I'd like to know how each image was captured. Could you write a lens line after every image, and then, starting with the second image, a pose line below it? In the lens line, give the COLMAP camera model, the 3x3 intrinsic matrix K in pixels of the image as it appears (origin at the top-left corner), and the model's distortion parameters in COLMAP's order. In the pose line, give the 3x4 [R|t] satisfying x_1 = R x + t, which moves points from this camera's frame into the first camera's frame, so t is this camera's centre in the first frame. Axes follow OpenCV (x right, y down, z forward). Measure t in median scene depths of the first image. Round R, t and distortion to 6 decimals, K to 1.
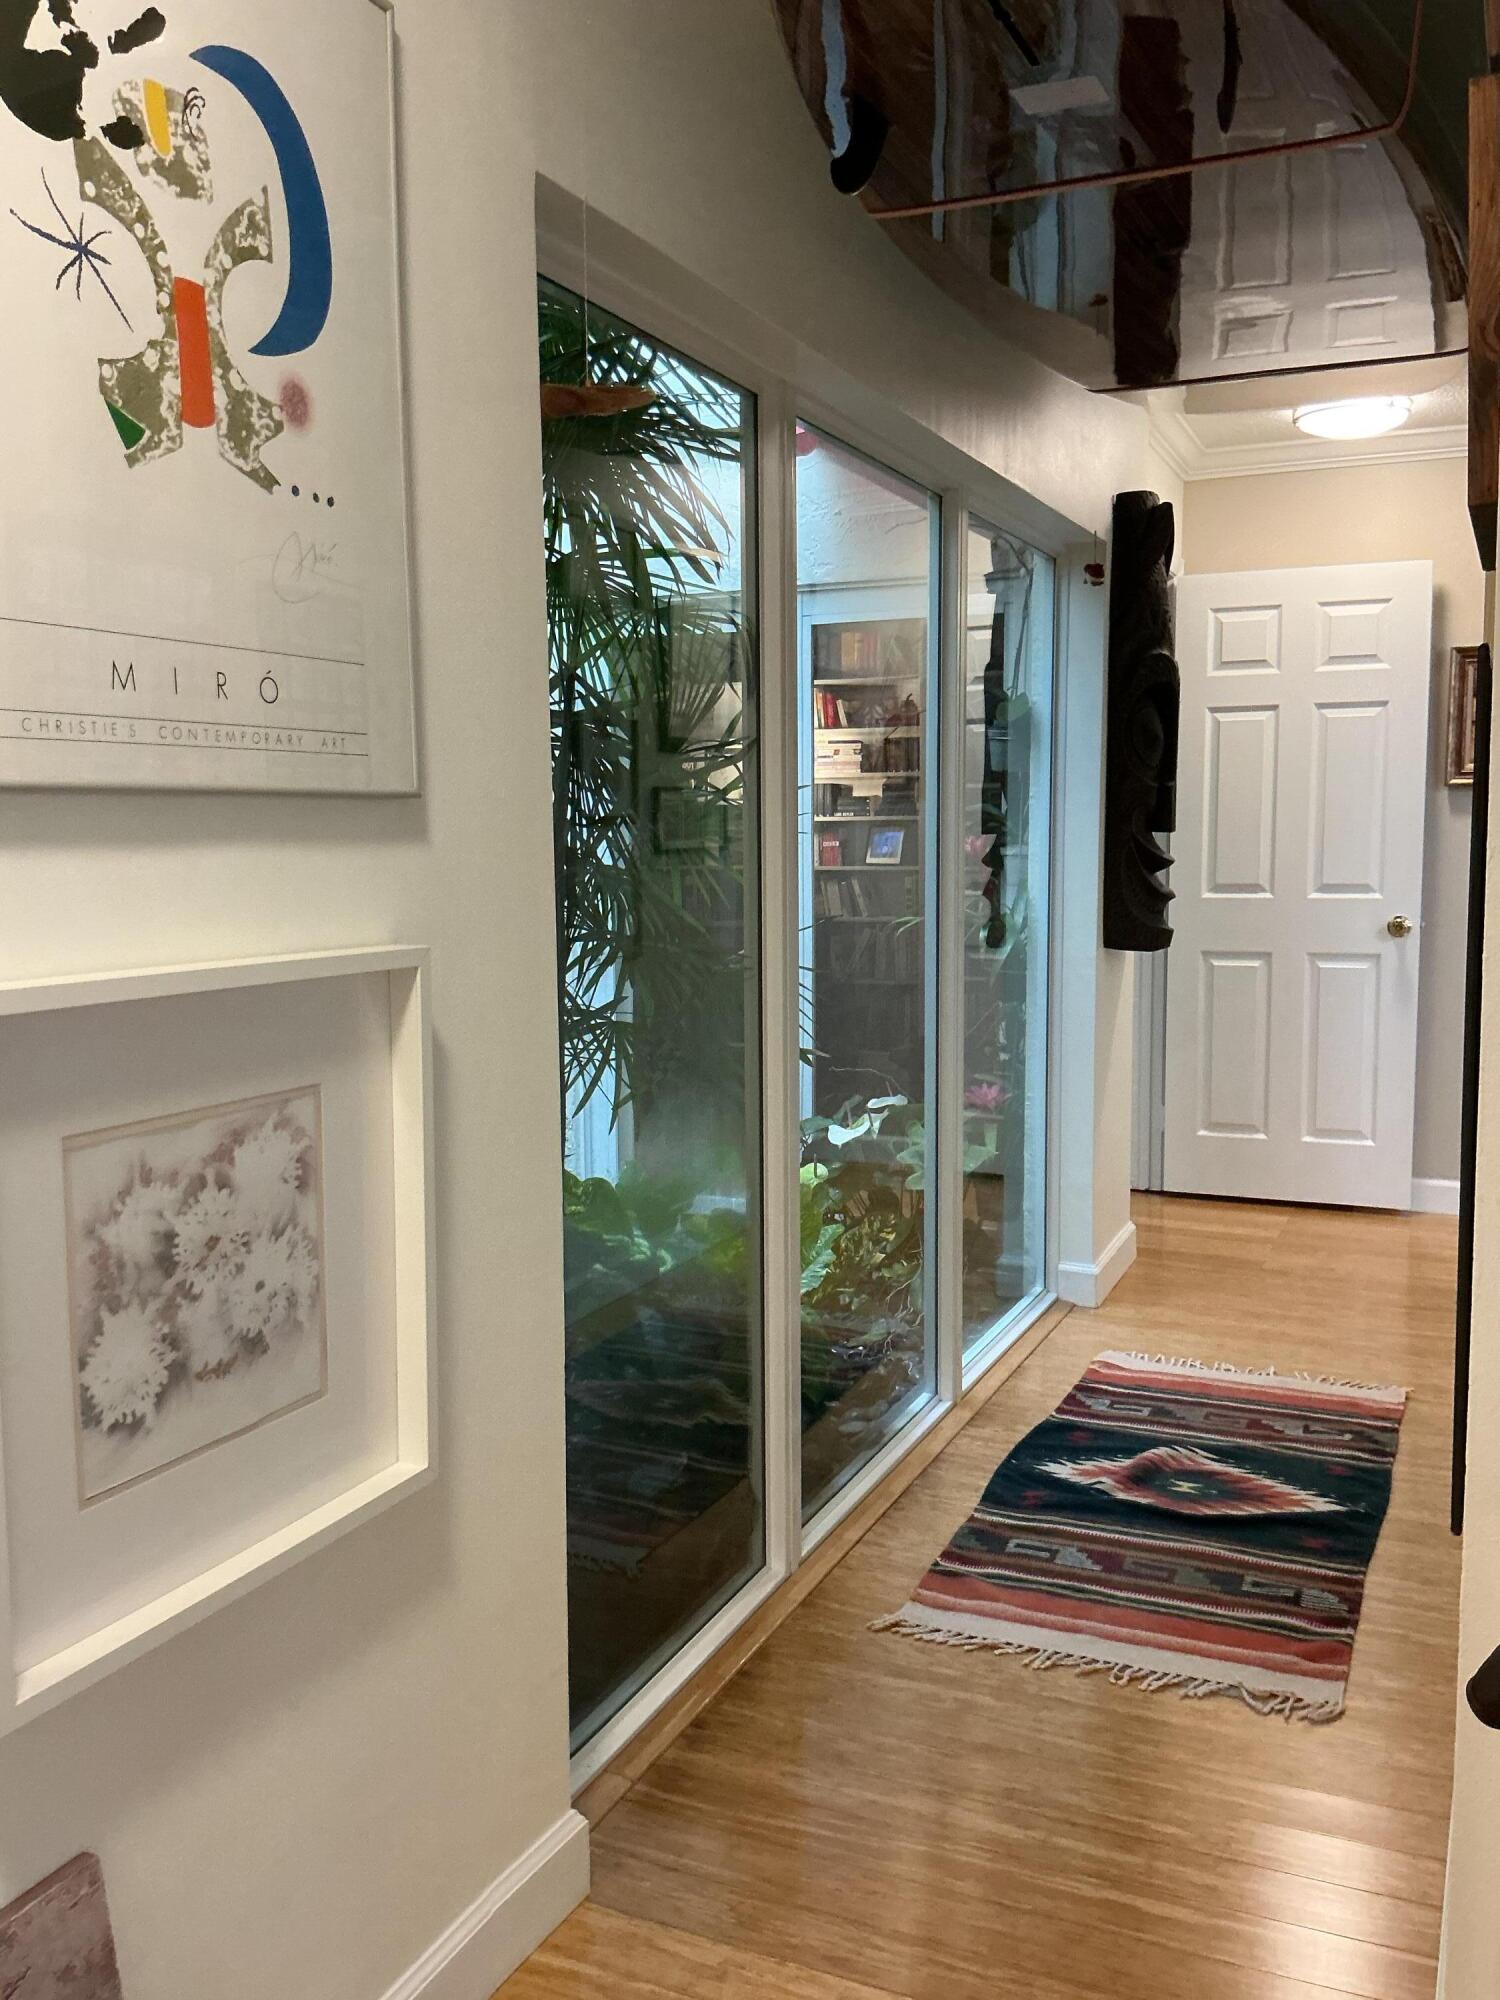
lens RADIAL K [[1663.4, 0, 759.0], [0, 1663.4, 1002.7], [0, 0, 1]] dist [0.151924, -0.363667]
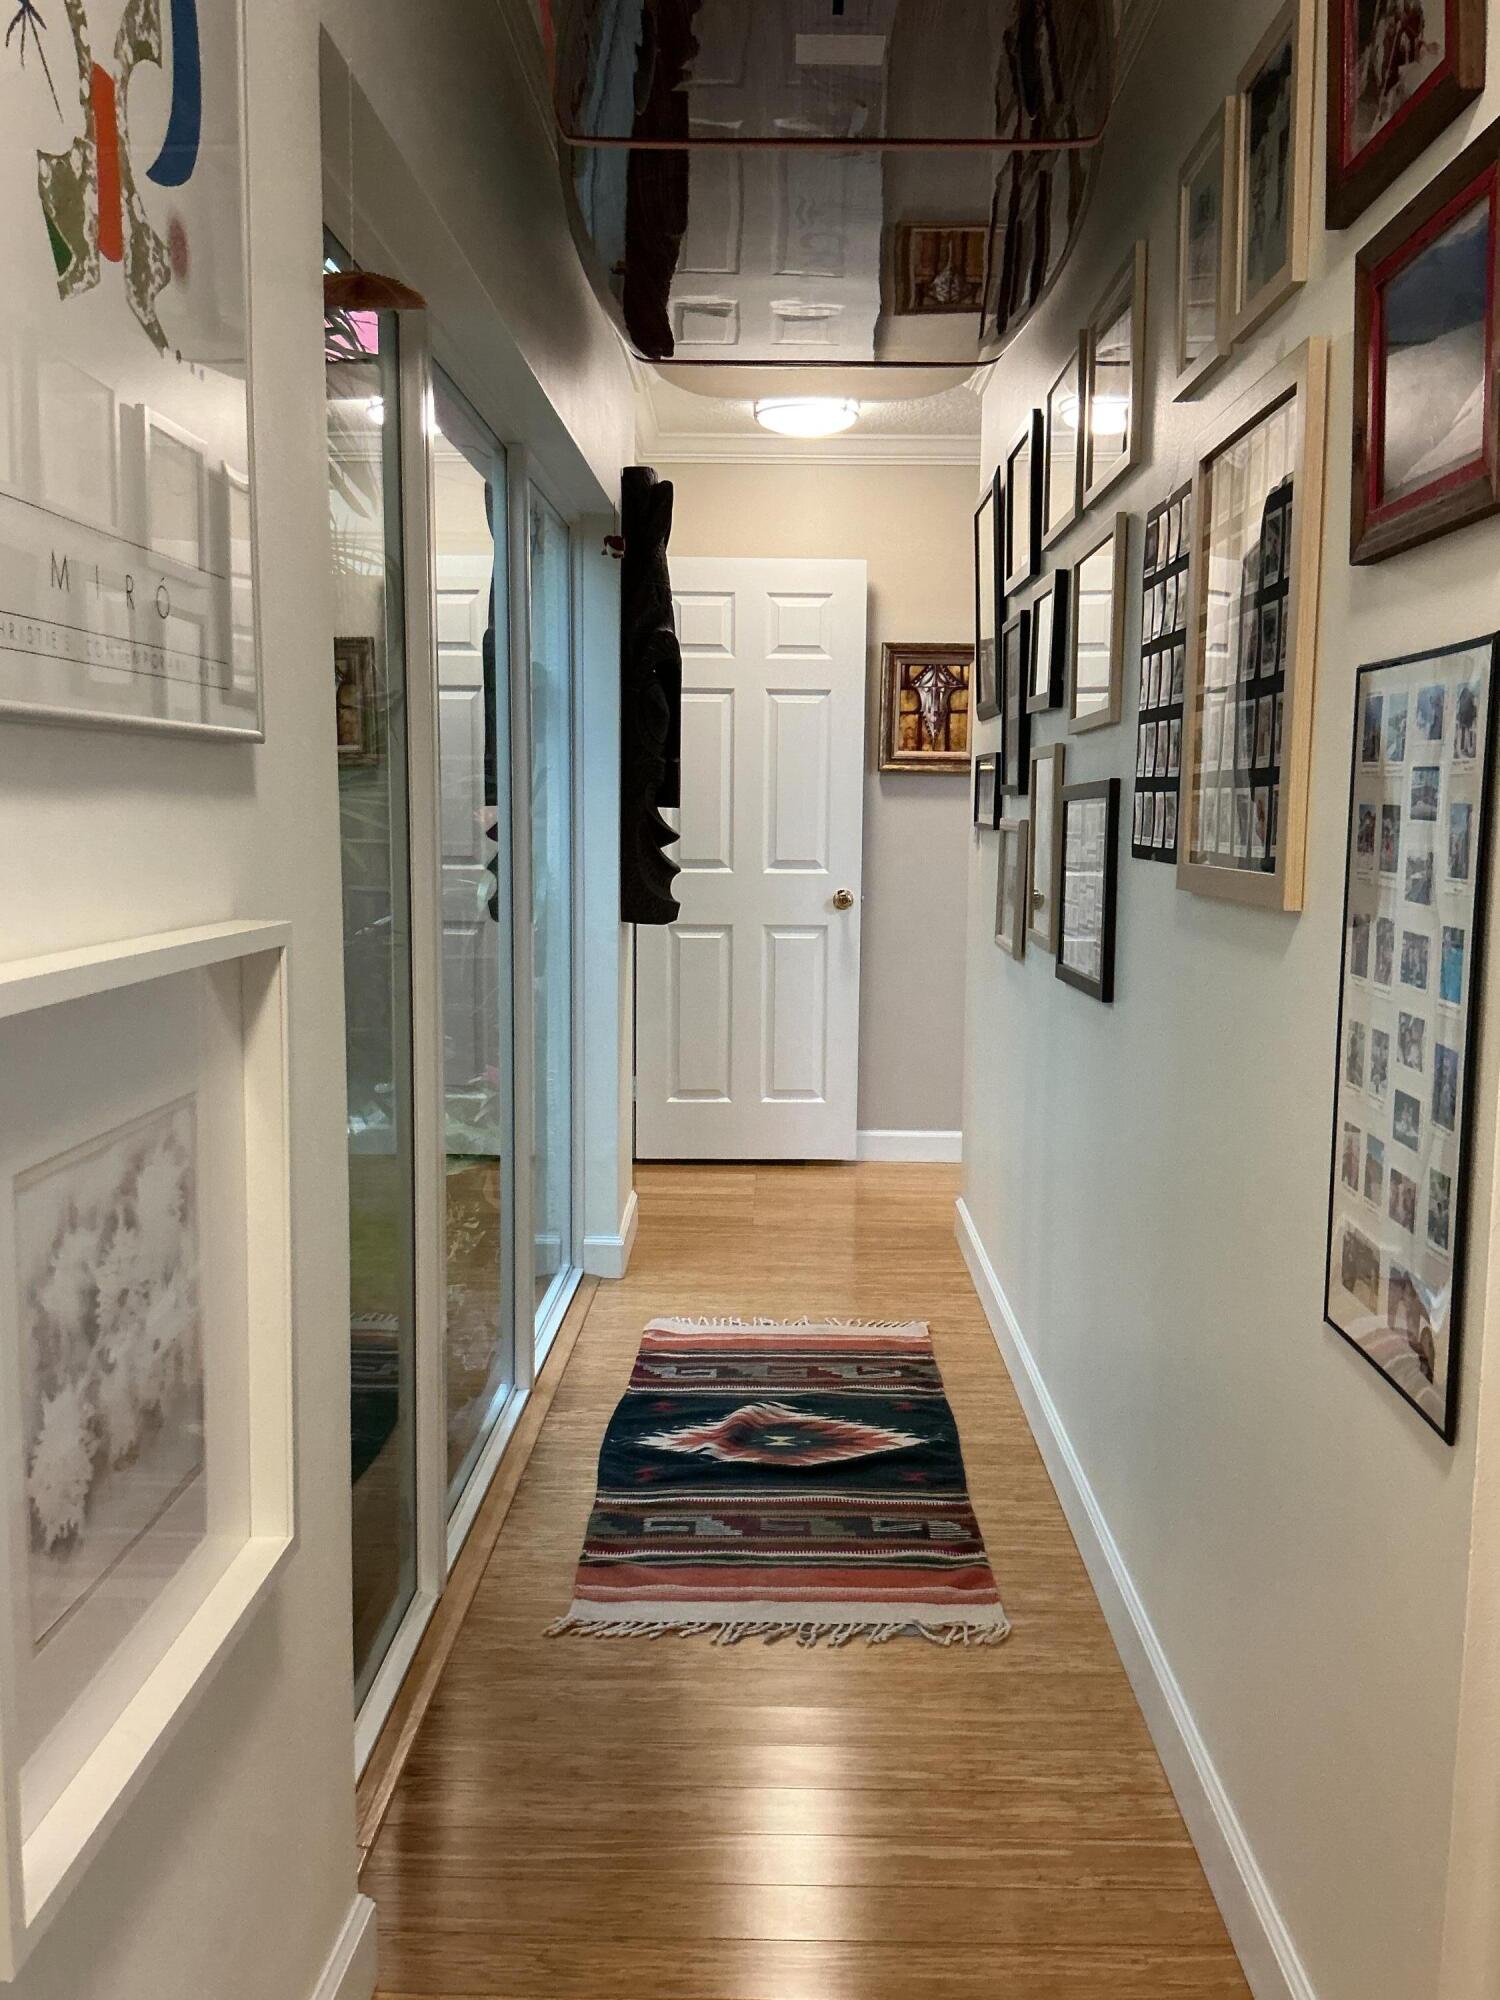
lens RADIAL K [[1660.6, 0, 742.5], [0, 1660.6, 1001.2], [0, 0, 1]] dist [0.129440, -0.219942]
pose [[0.915228, -0.030745, 0.401762, -0.171974], [0.025424, 0.999504, 0.018571, -0.002001], [-0.402134, -0.006782, 0.915556, 0.071663]]
